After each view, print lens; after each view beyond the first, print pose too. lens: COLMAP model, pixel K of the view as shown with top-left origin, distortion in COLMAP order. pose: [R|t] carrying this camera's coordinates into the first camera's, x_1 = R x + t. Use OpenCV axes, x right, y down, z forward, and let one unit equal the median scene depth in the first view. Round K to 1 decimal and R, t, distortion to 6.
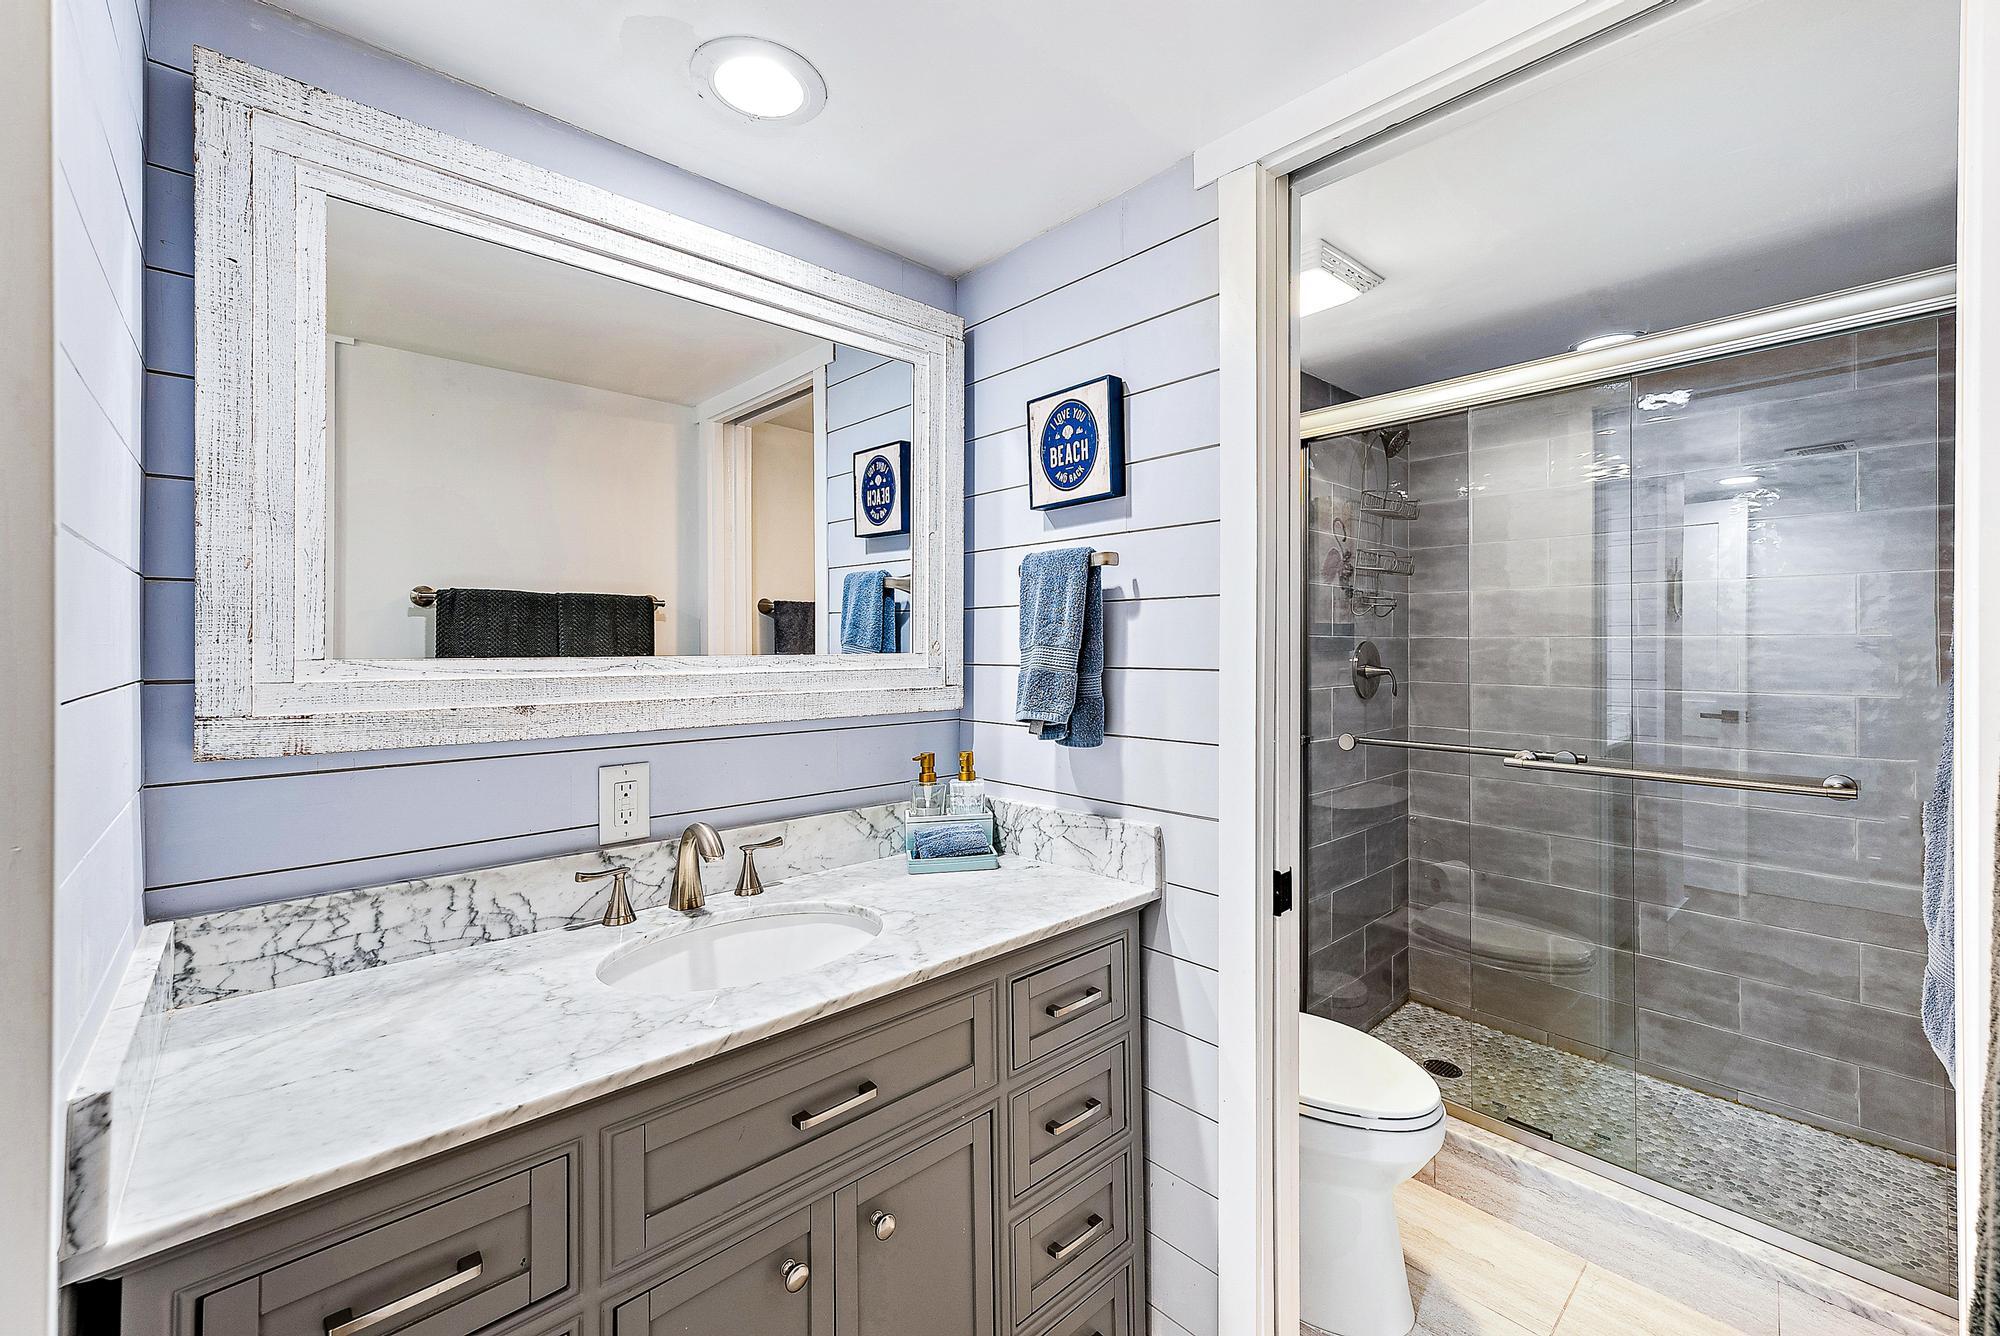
lens RADIAL K [[814.6, 0, 1021.8], [0, 814.6, 641.8], [0, 0, 1]] dist [-0.000732, 0.001773]
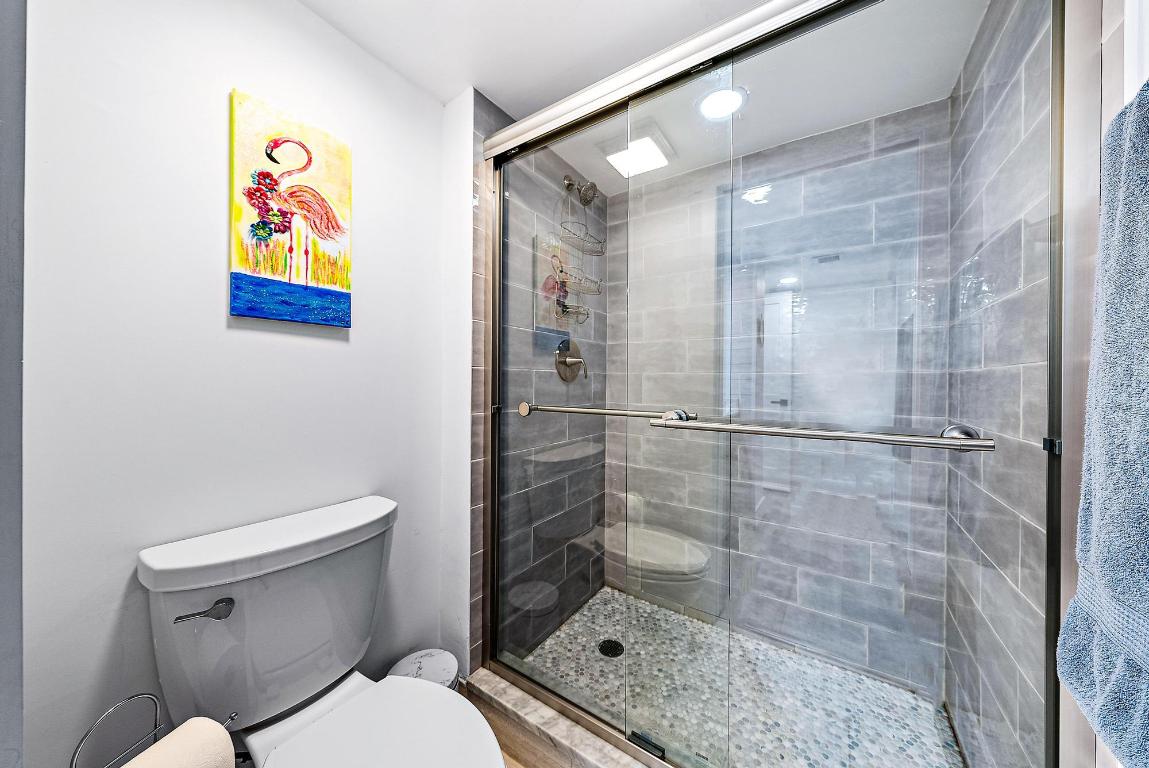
lens RADIAL K [[379.2, 0, 569.9], [0, 379.2, 383.8], [0, 0, 1]] dist [-0.008815, -0.000017]
pose [[0.977437, 0.001910, 0.211217, 0.297020], [-0.005025, 0.999886, 0.014215, 0.066713], [-0.211166, -0.014956, 0.977336, 0.379007]]
